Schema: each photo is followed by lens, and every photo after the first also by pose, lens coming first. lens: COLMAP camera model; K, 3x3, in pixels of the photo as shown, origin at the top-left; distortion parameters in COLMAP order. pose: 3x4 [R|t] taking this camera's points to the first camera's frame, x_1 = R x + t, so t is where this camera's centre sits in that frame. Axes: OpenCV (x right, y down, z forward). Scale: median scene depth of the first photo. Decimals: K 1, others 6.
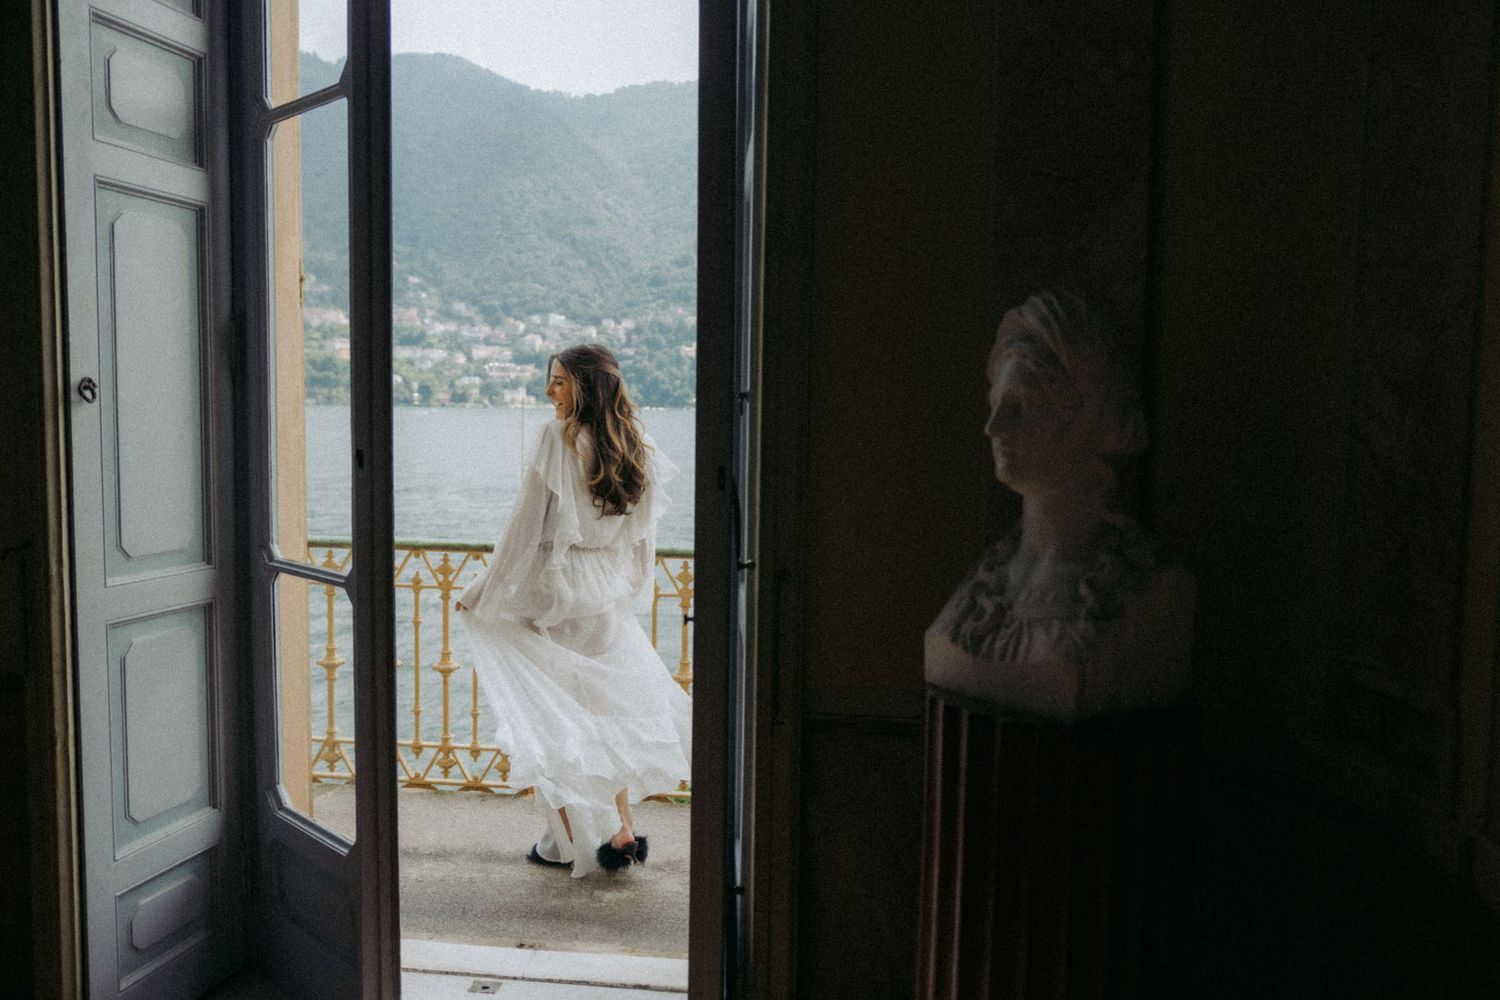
lens RADIAL K [[1136.0, 0, 768.0], [0, 1136.0, 493.2], [0, 0, 1]] dist [-0.028632, 0.001028]
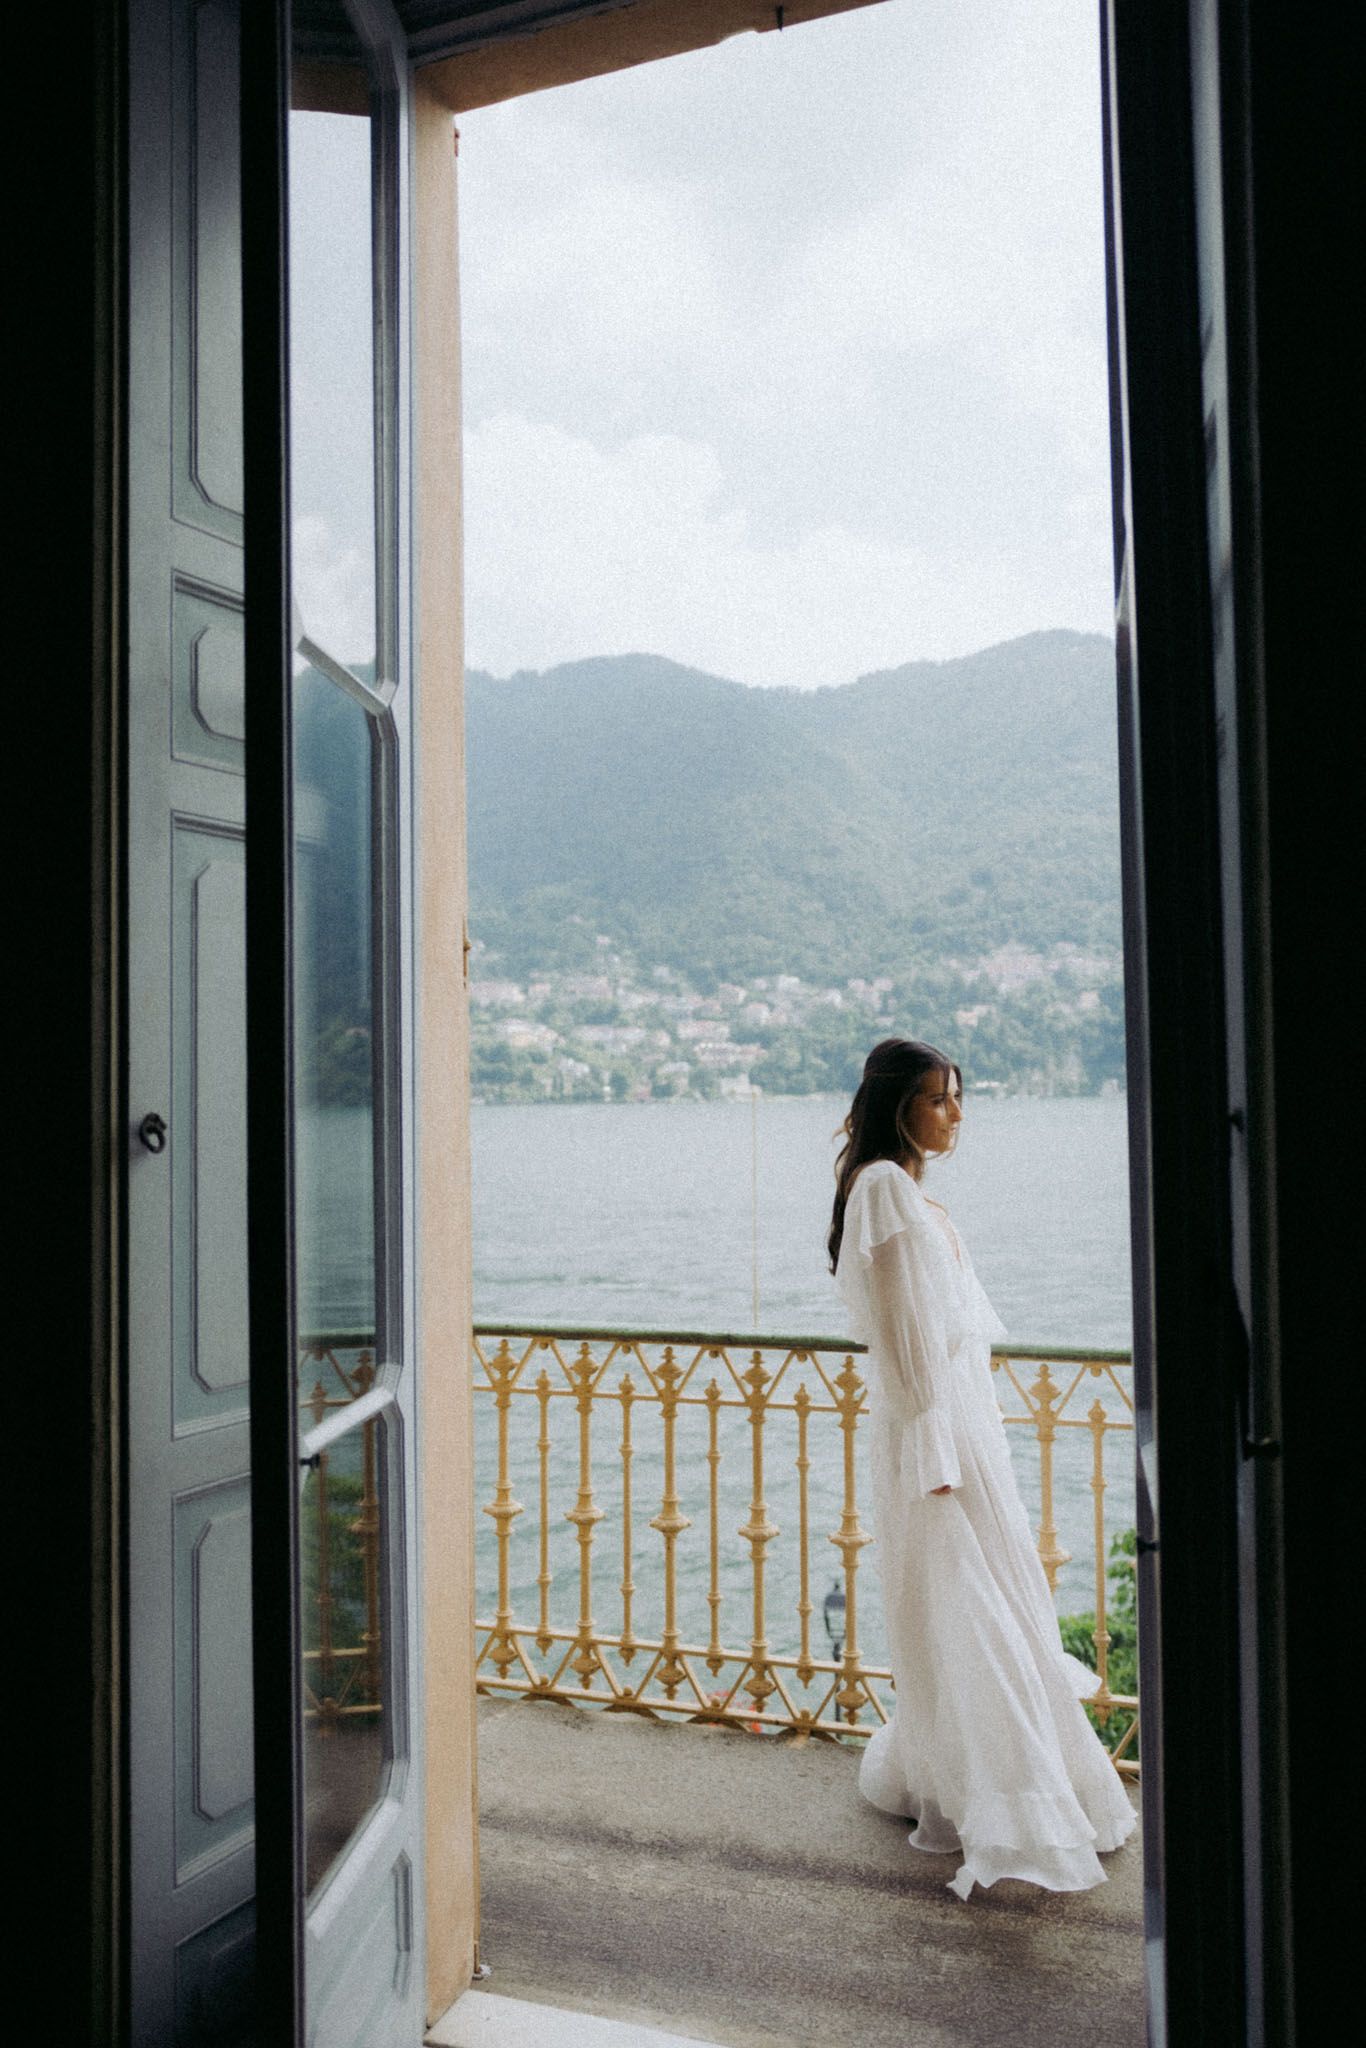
lens RADIAL K [[1551.0, 0, 670.1], [0, 1551.0, 1031.2], [0, 0, 1]] dist [-0.028632, 0.001028]
pose [[0.965943, -0.038956, -0.255804, -0.053464], [0.008537, 0.992862, -0.118966, -0.026247], [0.258612, 0.112731, 0.959381, 0.133793]]
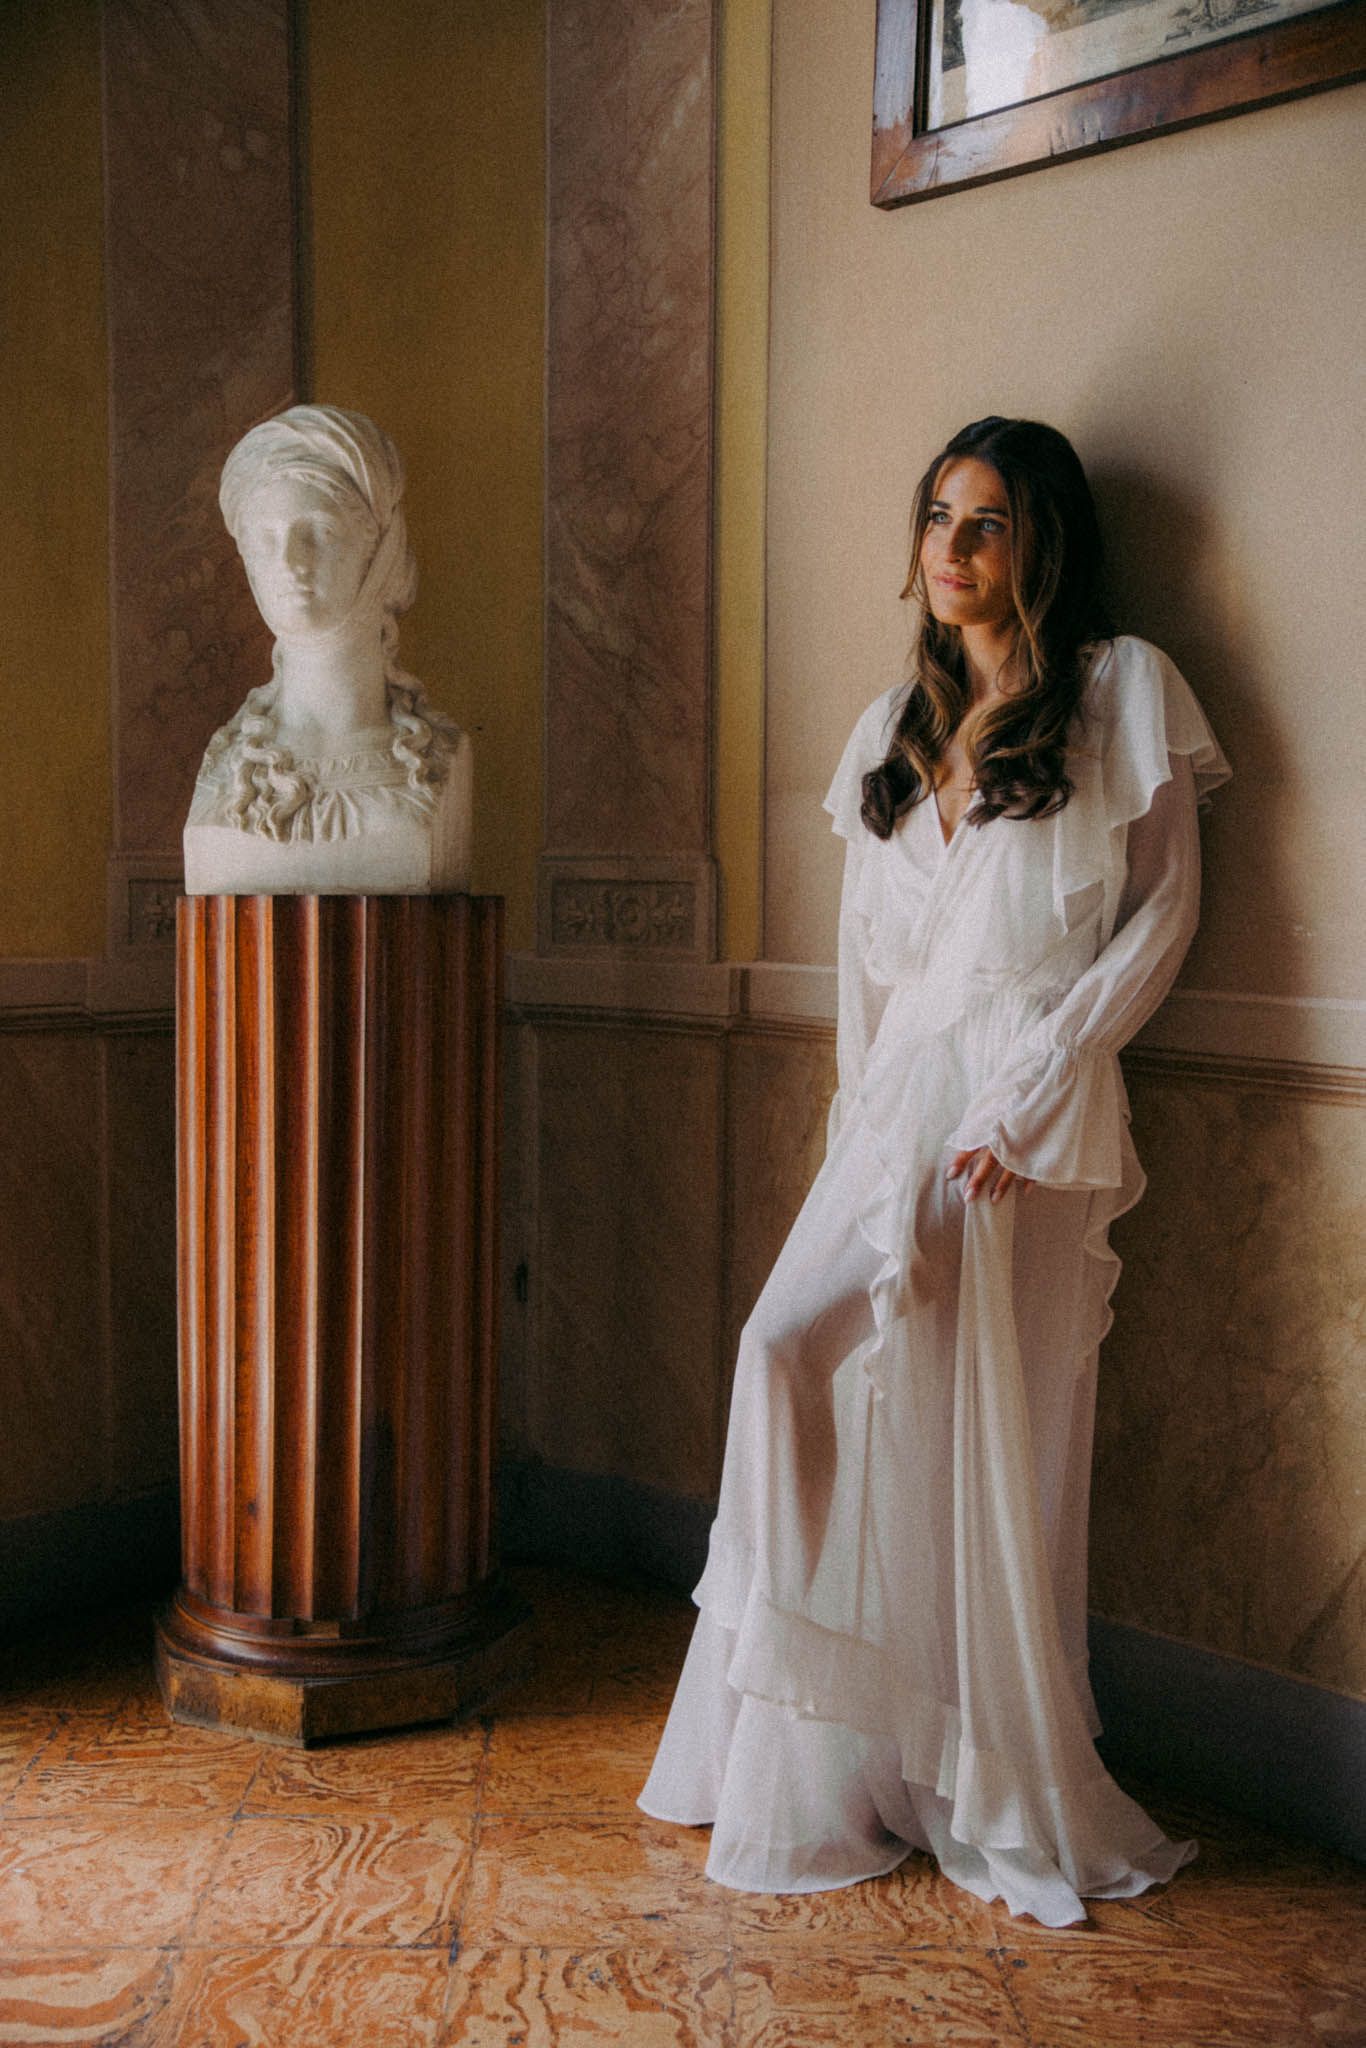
lens RADIAL K [[1970.1, 0, 679.8], [0, 1970.1, 1031.3], [0, 0, 1]] dist [0.003275, 0.000000]
pose [[0.602867, -0.077914, 0.794029, -0.366490], [0.063144, 0.996758, 0.049865, 0.106317], [-0.795339, 0.020077, 0.605832, -0.039771]]
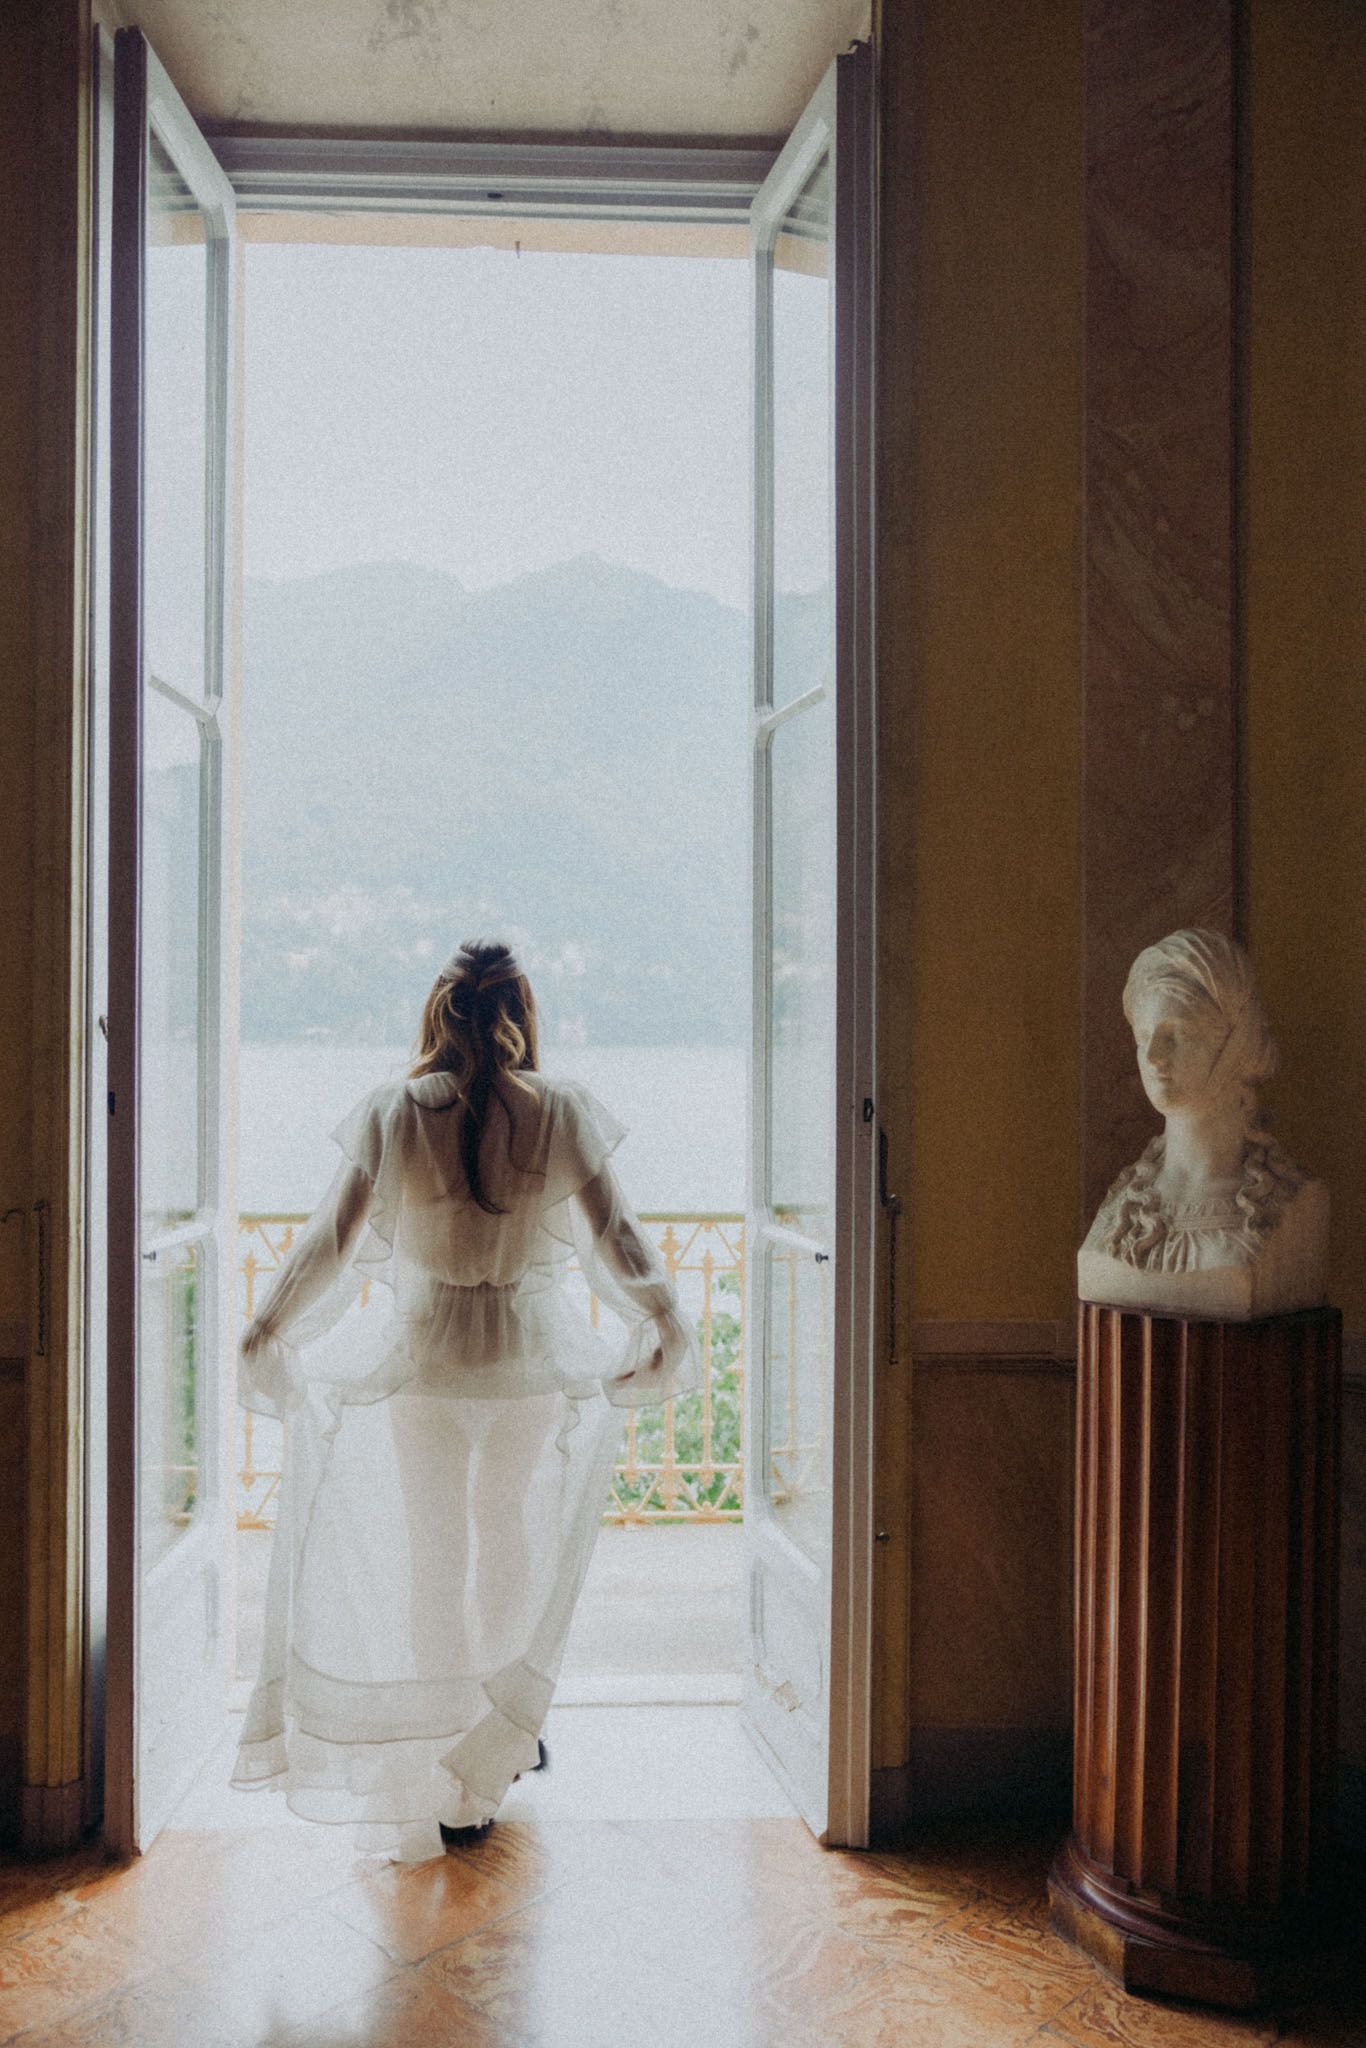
lens RADIAL K [[1628.9, 0, 675.6], [0, 1628.9, 1022.5], [0, 0, 1]] dist [-0.018856, 0.021642]
pose [[0.987050, -0.009681, 0.160120, -0.232679], [0.023208, 0.996294, -0.082824, 0.013403], [-0.158724, 0.085468, 0.983617, -0.218034]]
